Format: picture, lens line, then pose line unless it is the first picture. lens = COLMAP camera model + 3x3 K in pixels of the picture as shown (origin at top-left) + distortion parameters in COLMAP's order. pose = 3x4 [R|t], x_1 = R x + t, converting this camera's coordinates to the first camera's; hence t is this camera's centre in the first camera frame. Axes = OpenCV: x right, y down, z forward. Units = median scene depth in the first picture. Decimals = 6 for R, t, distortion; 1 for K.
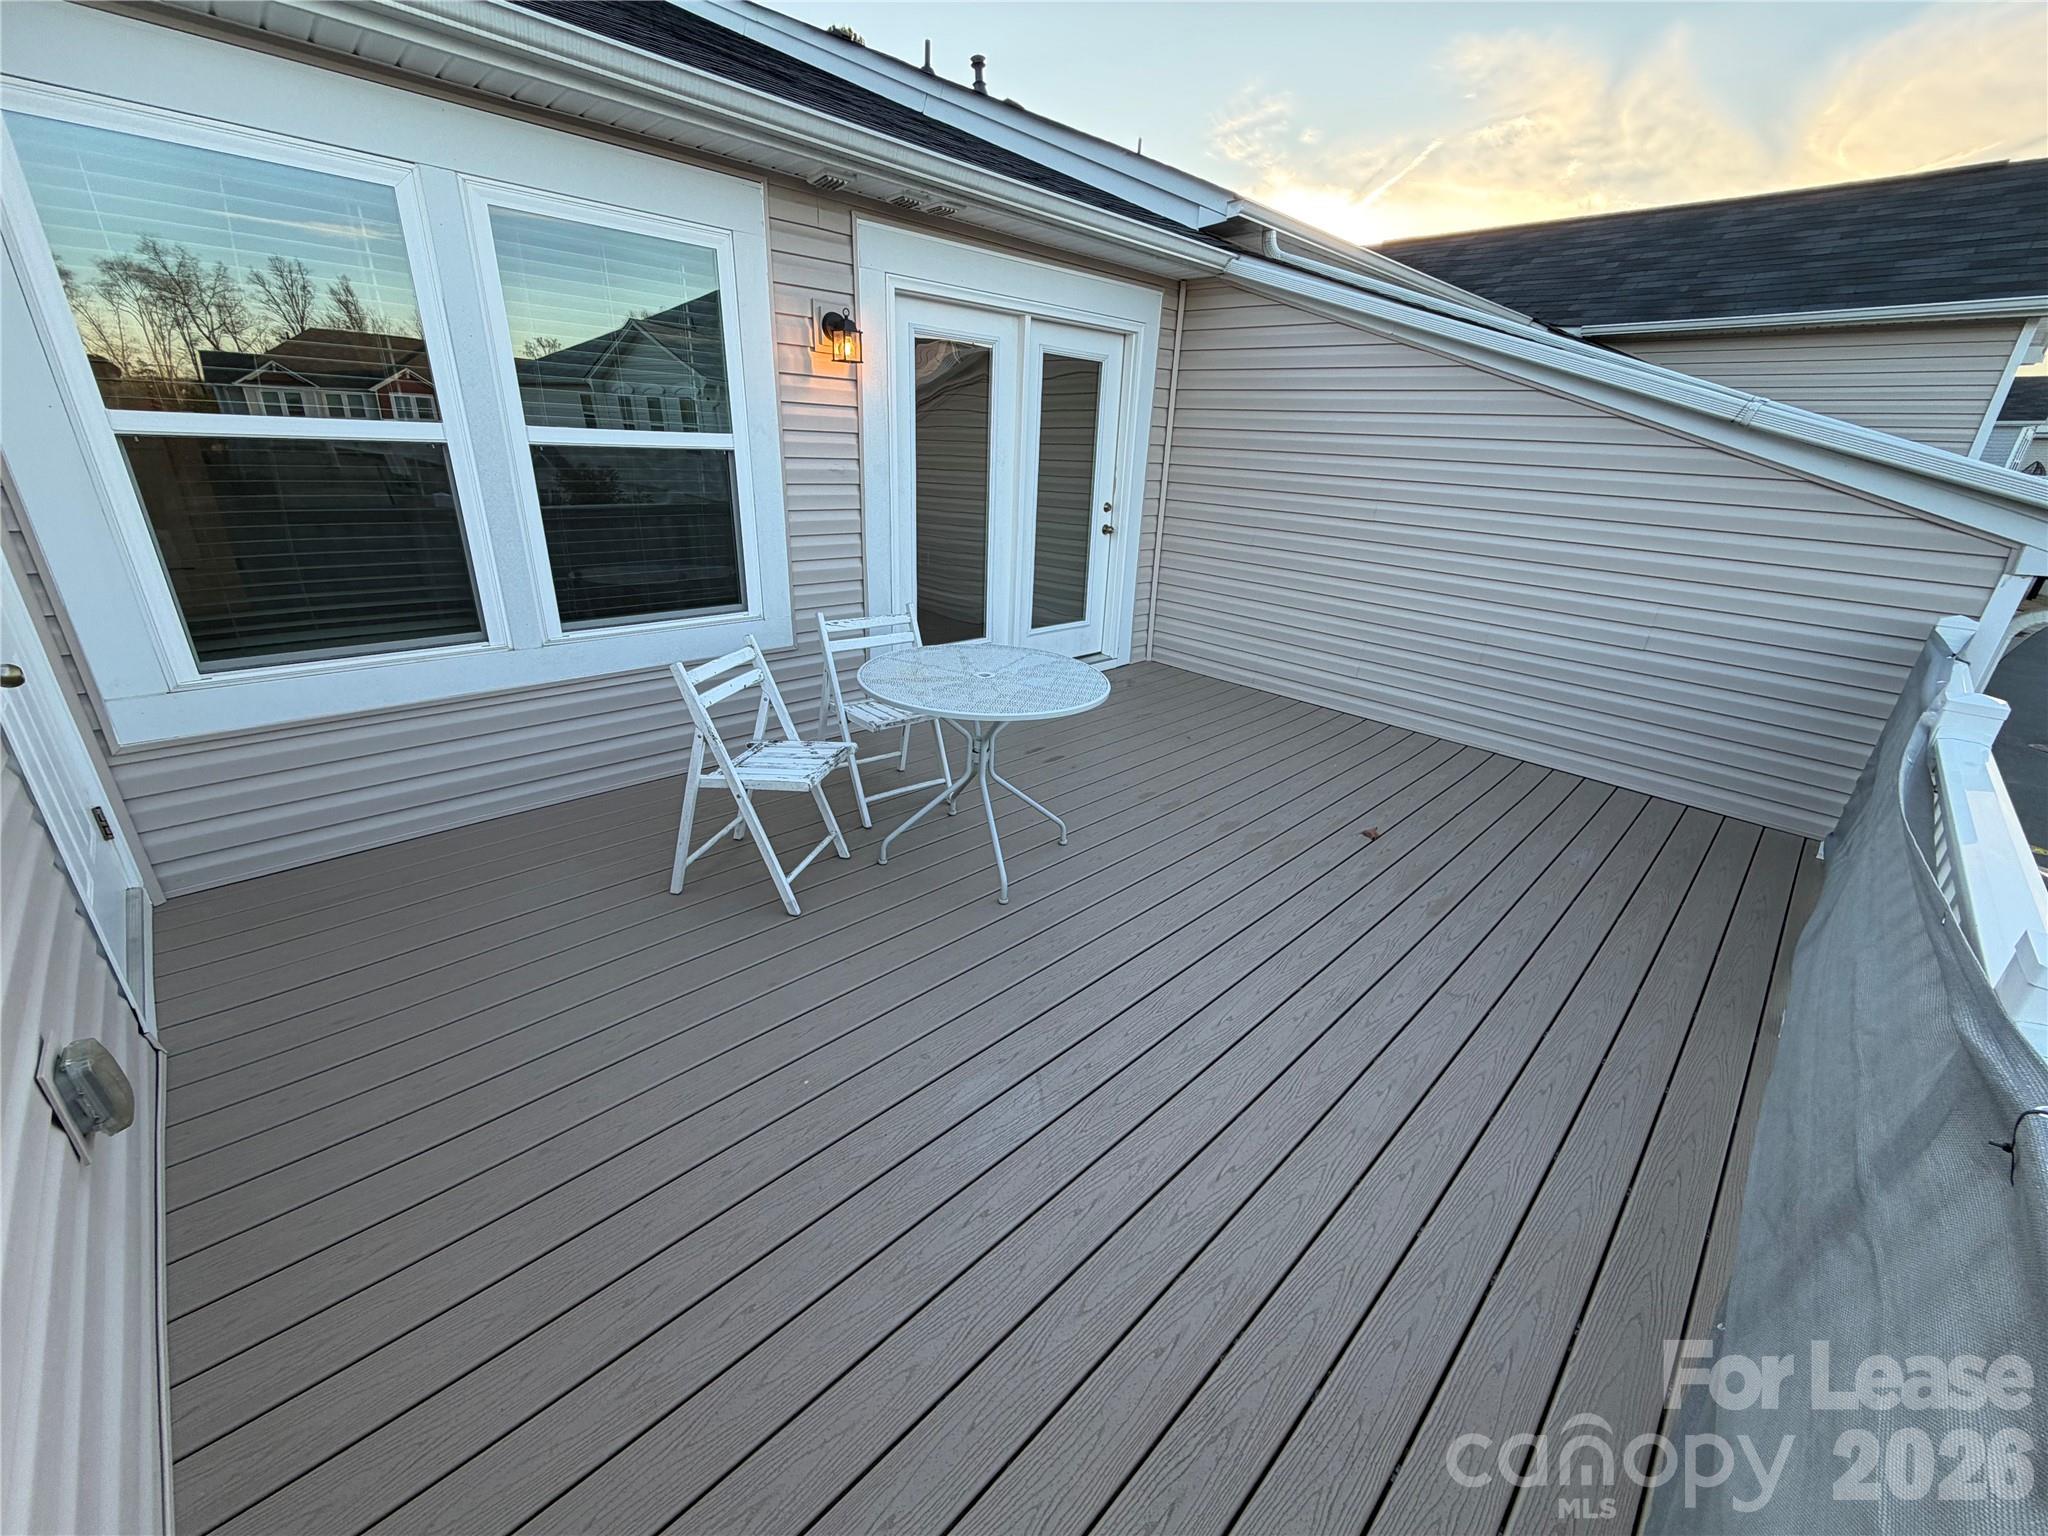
lens RADIAL K [[814.2, 0, 1024.5], [0, 814.2, 768.7], [0, 0, 1]] dist [0.002057, -0.000451]
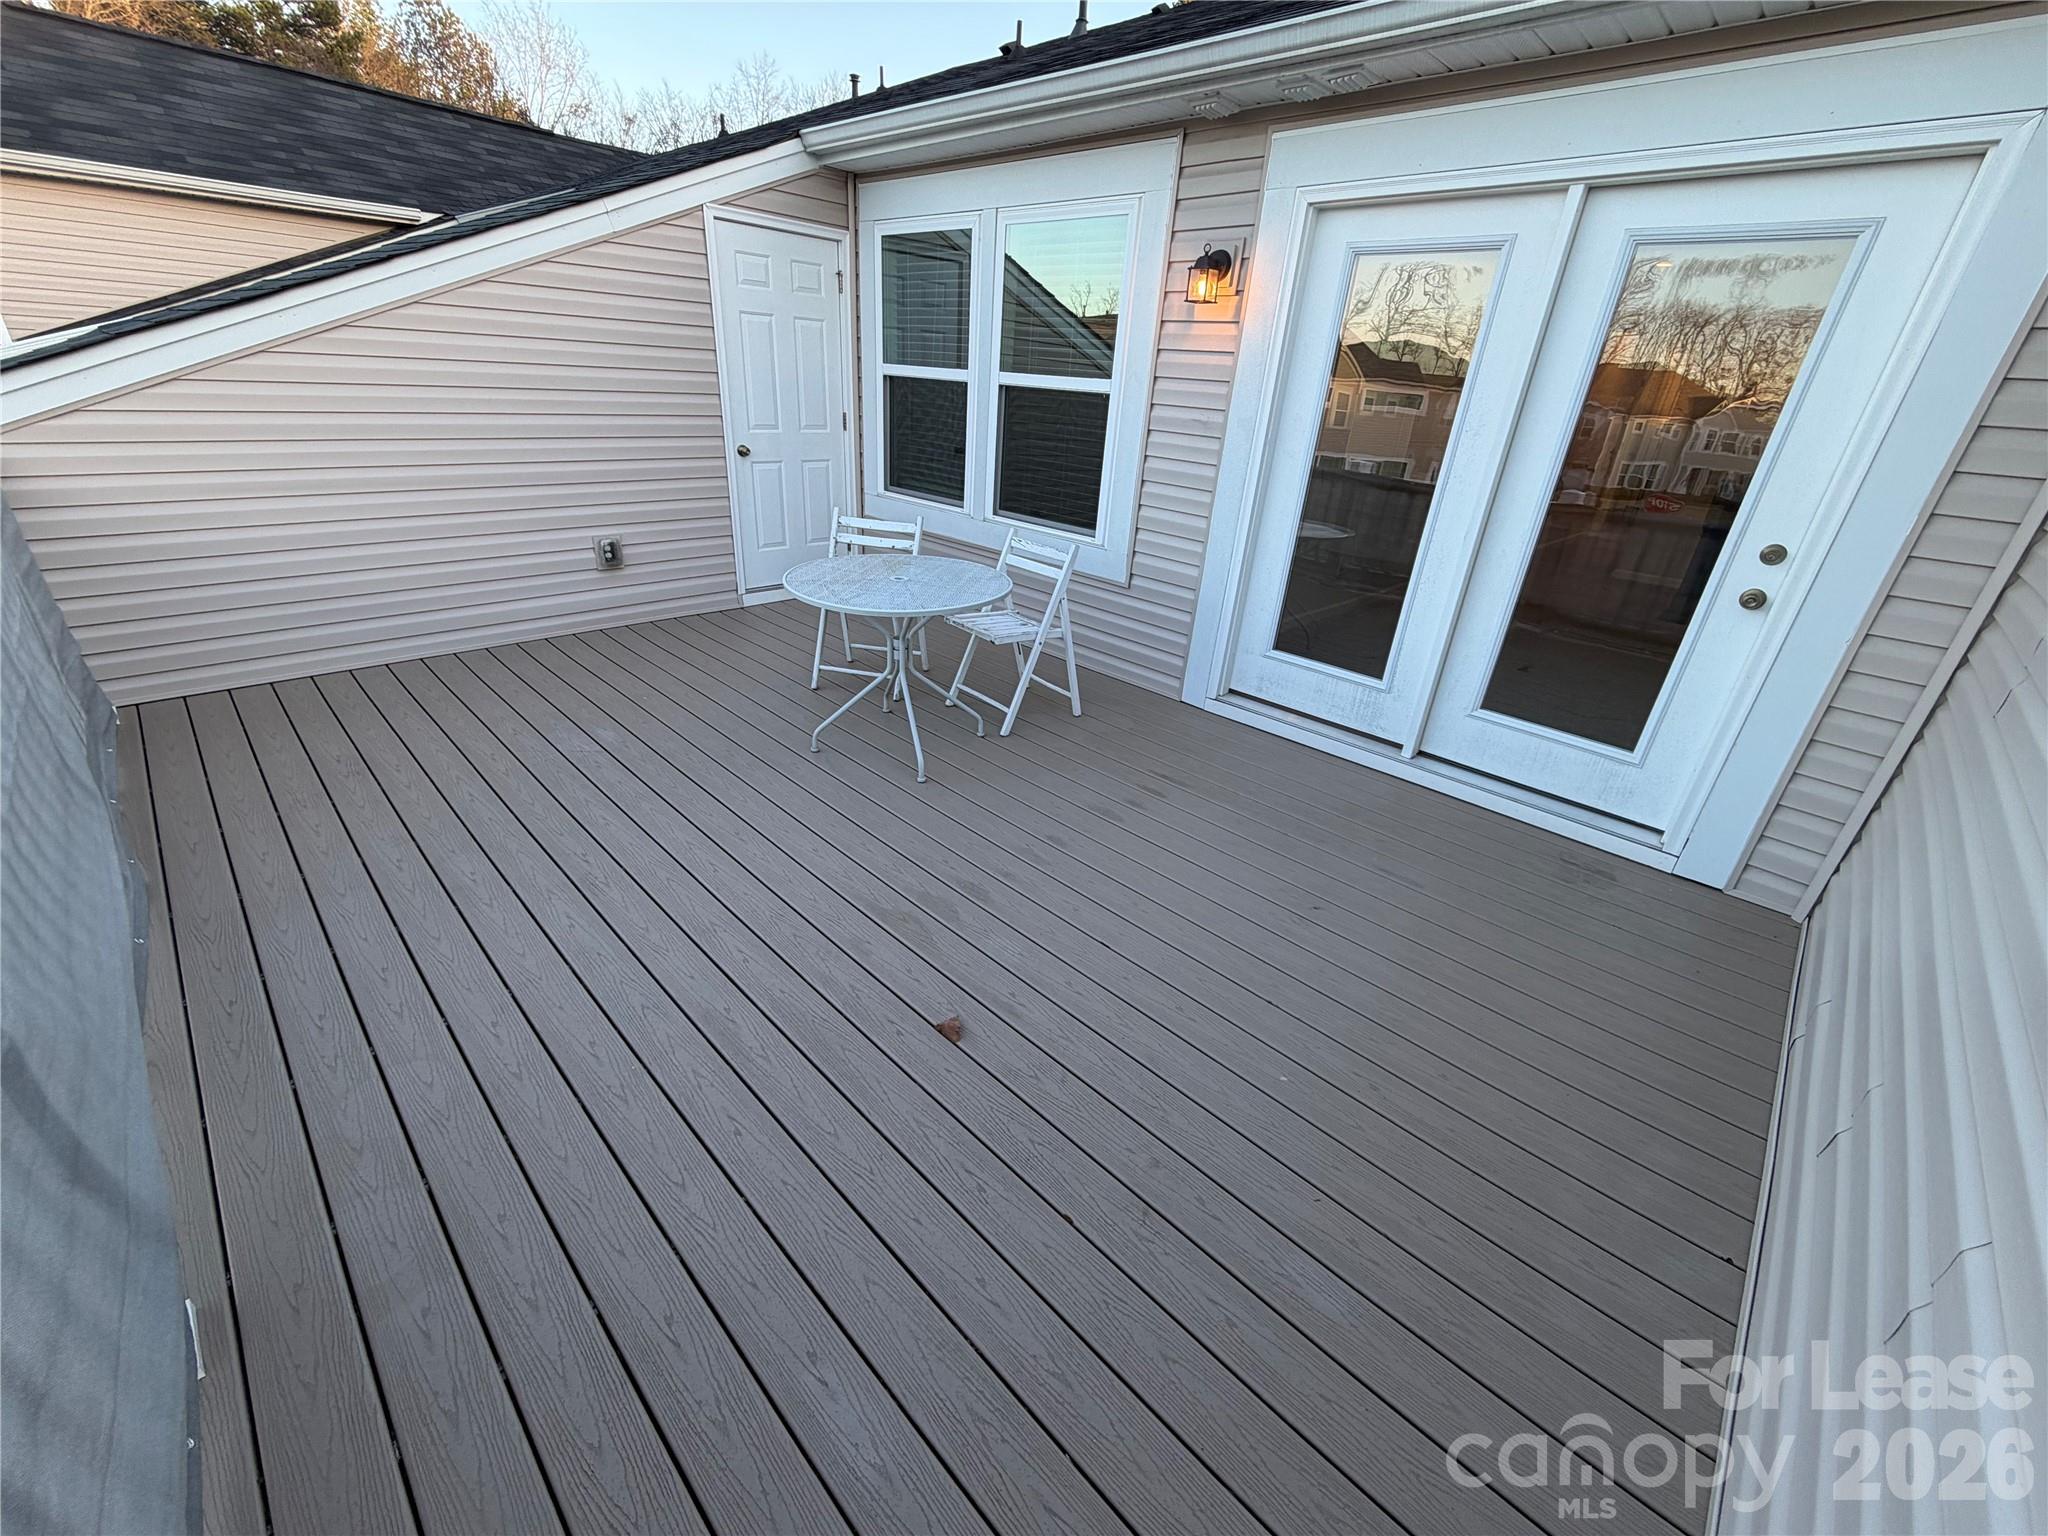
lens RADIAL K [[814.2, 0, 1019.0], [0, 814.2, 769.9], [0, 0, 1]] dist [0.002057, -0.000451]
pose [[0.014120, 0.403596, -0.914829, 0.899138], [-0.429715, 0.828571, 0.358908, -0.308255], [0.902854, 0.388048, 0.185131, 0.873629]]
